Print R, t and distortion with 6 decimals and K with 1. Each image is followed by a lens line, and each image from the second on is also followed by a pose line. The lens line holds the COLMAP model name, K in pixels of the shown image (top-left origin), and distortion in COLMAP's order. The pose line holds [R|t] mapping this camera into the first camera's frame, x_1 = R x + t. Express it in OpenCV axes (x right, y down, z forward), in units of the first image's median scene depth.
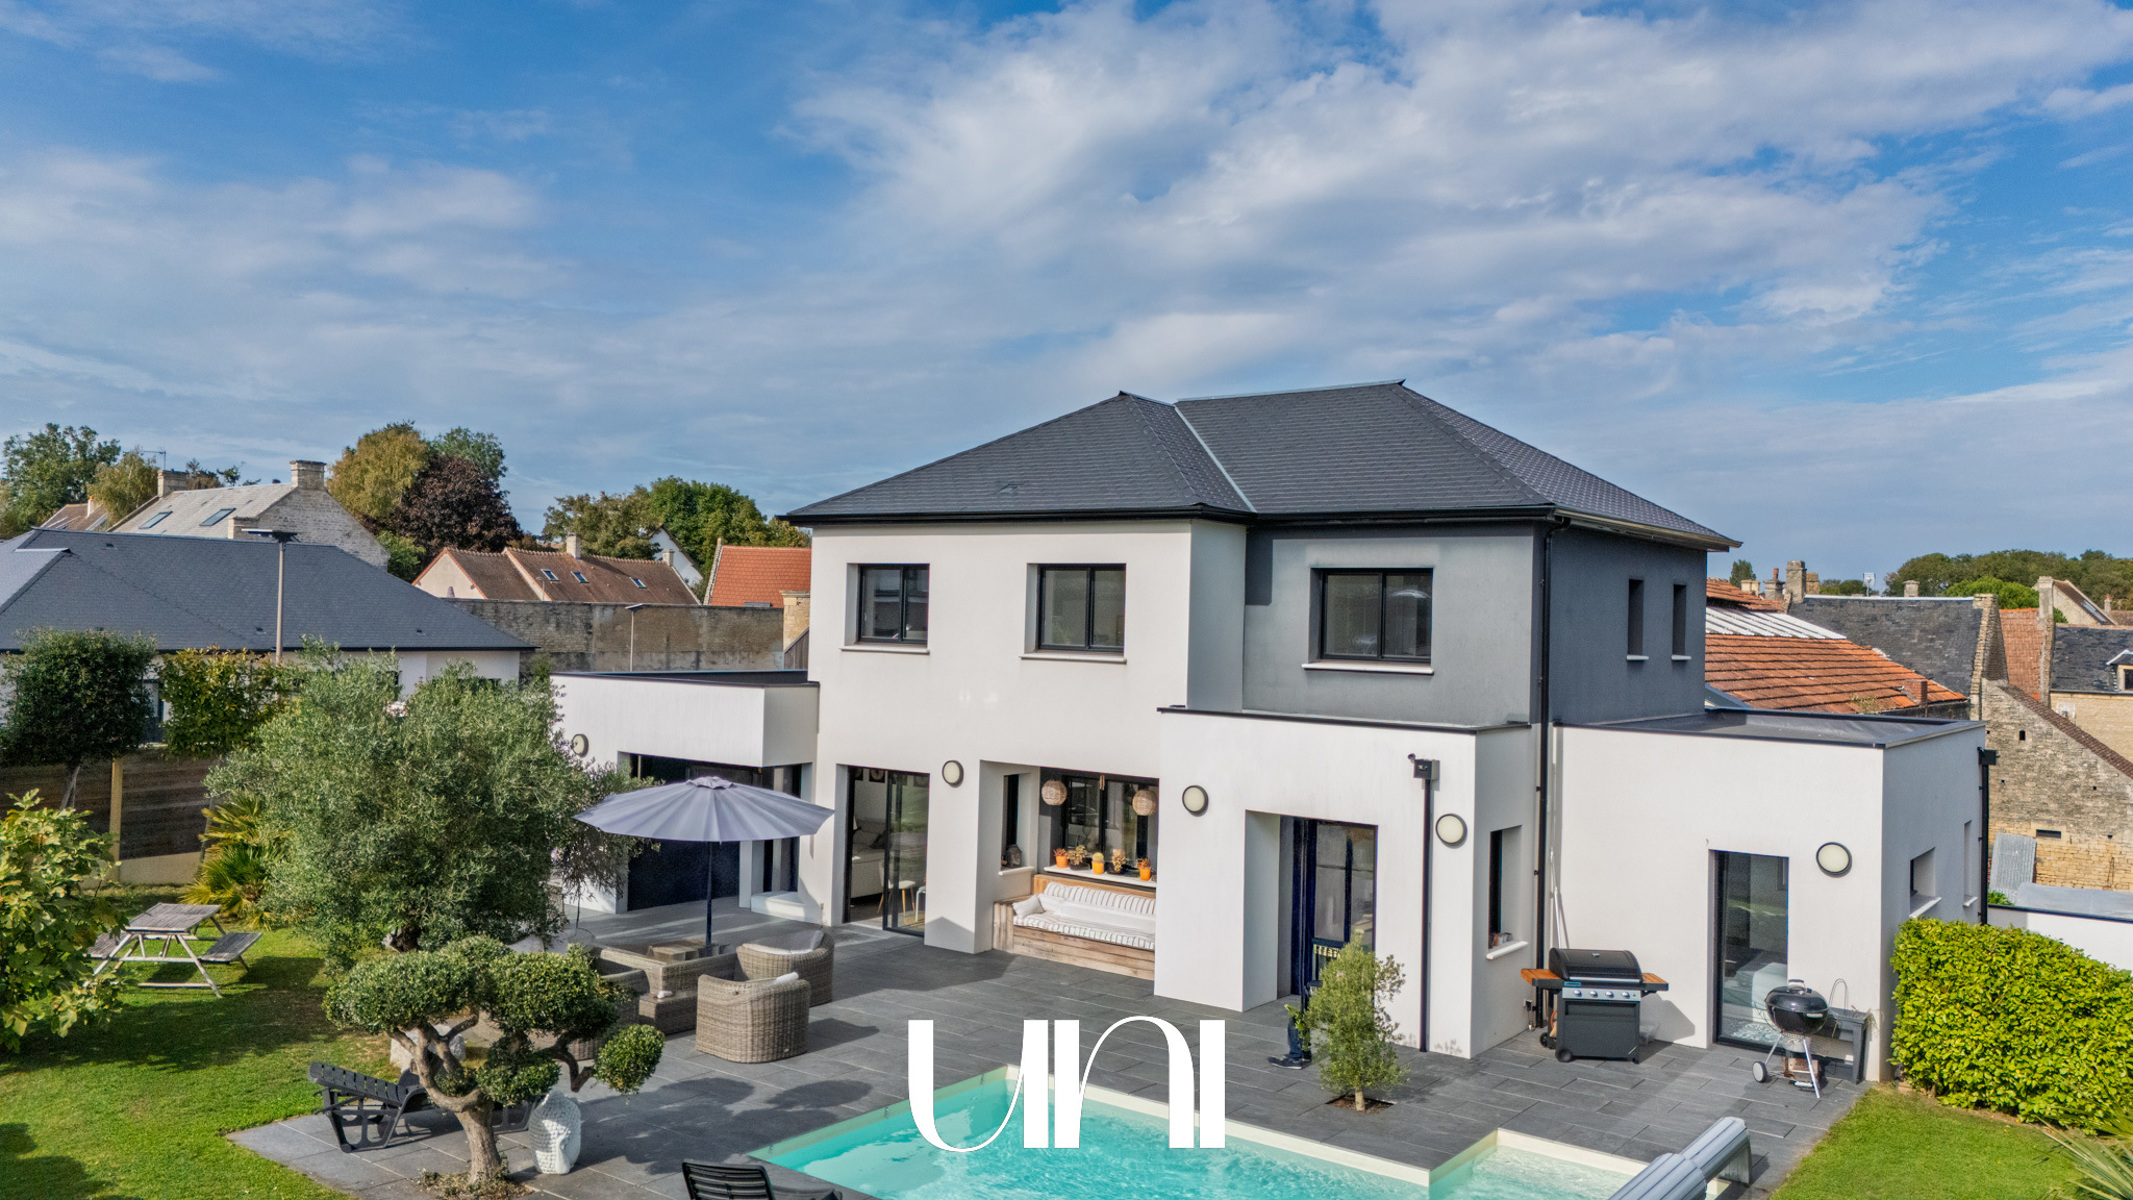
lens RADIAL K [[1565.7, 0, 1066.5], [0, 1565.7, 600.0], [0, 0, 1]] dist [0.089440, -0.089042]
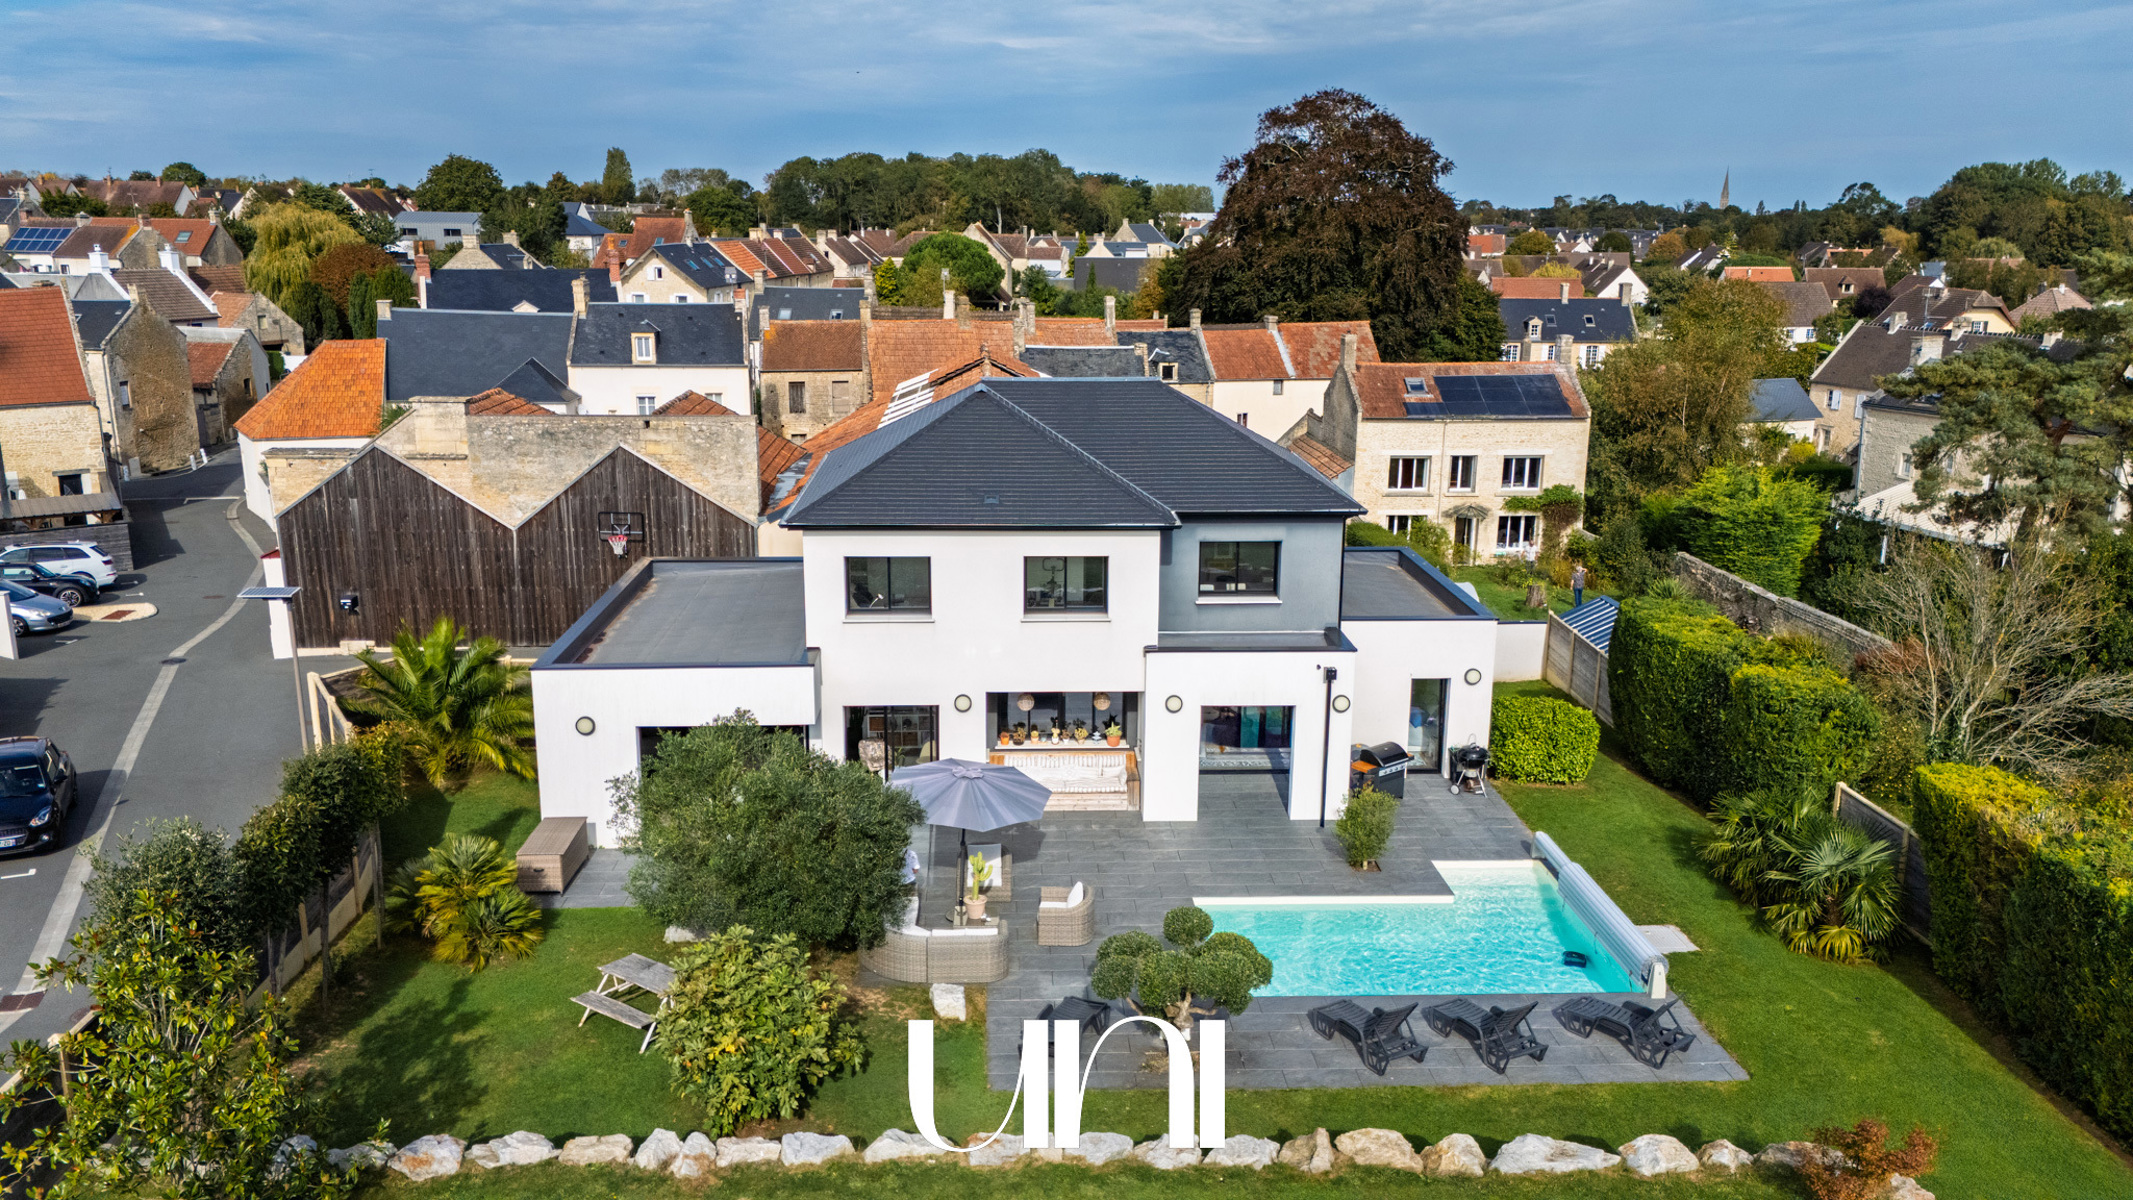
lens RADIAL K [[1565.7, 0, 1066.5], [0, 1565.7, 600.0], [0, 0, 1]] dist [0.089440, -0.089042]
pose [[0.766430, -0.174500, 0.618171, -0.844777], [0.004862, 0.963939, 0.266078, -0.348118], [-0.642310, -0.200924, 0.739640, -0.075928]]
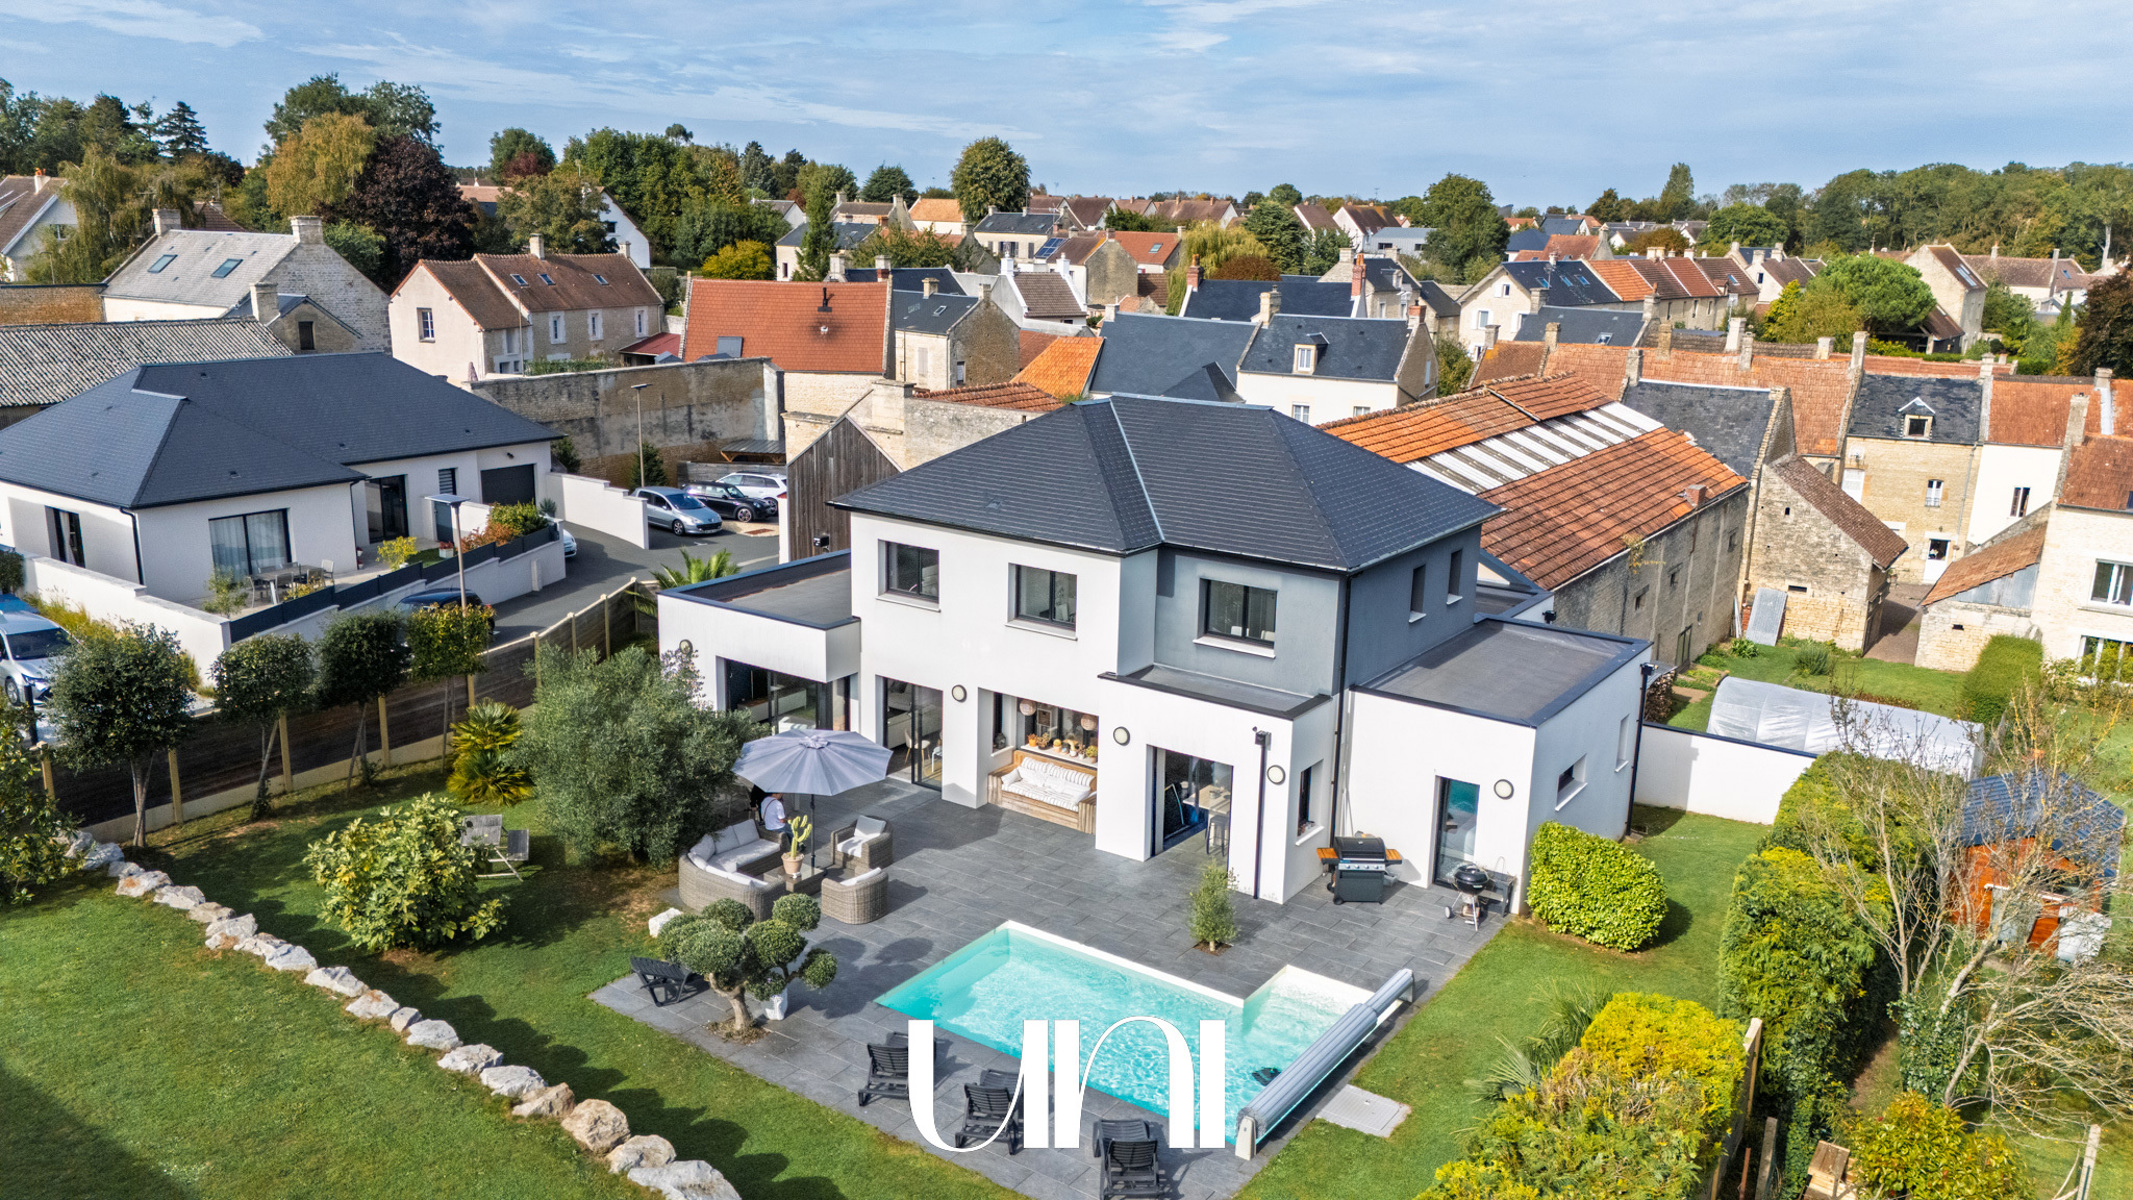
lens RADIAL K [[1565.7, 0, 1066.5], [0, 1565.7, 600.0], [0, 0, 1]] dist [0.089440, -0.089042]
pose [[0.999173, -0.012555, 0.038668, -0.027089], [0.002317, 0.967161, 0.254155, -0.347497], [-0.040589, -0.253855, 0.966390, -0.405731]]
